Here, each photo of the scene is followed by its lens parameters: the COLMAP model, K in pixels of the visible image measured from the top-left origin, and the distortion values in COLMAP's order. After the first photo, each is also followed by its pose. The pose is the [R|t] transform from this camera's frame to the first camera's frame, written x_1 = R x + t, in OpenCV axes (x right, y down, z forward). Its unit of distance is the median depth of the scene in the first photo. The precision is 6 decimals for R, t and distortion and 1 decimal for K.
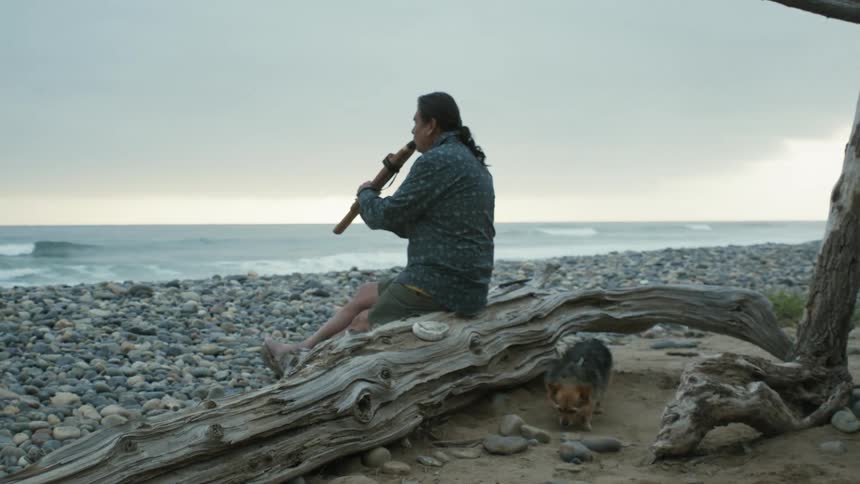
lens RADIAL K [[1038.6, 0, 430.0], [0, 1038.6, 242.0], [0, 0, 1]] dist [-0.060102, 0.013467]
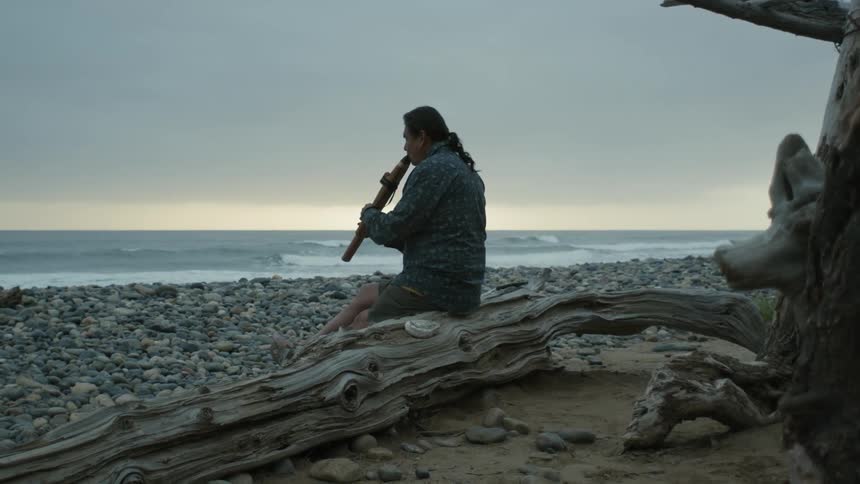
lens RADIAL K [[1038.6, 0, 430.0], [0, 1038.6, 242.0], [0, 0, 1]] dist [-0.060102, 0.013467]
pose [[0.999142, 0.006949, -0.040839, 0.050321], [-0.007241, 0.999949, -0.007004, 0.003899], [0.040789, 0.007293, 0.999141, -0.063733]]
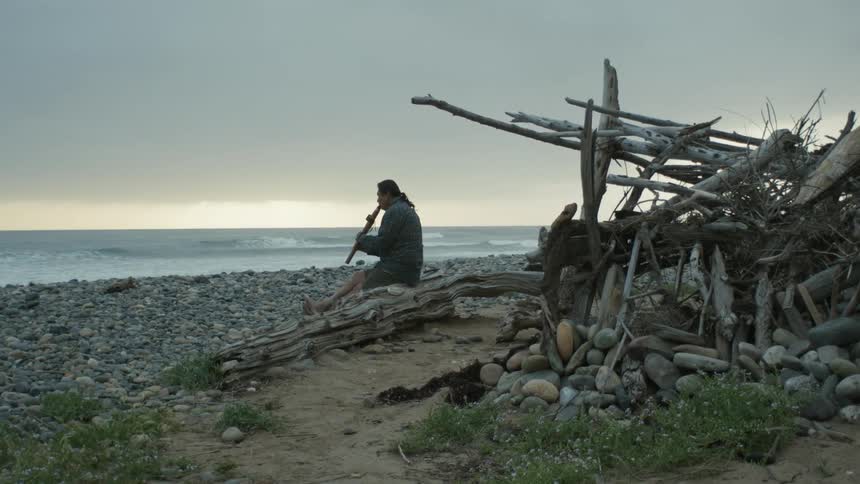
lens RADIAL K [[1038.6, 0, 430.0], [0, 1038.6, 242.0], [0, 0, 1]] dist [-0.060102, 0.013467]
pose [[0.994526, -0.004063, 0.104412, -0.149051], [0.004555, 0.999980, -0.004475, -0.006474], [-0.104392, 0.004927, 0.994524, -1.118258]]
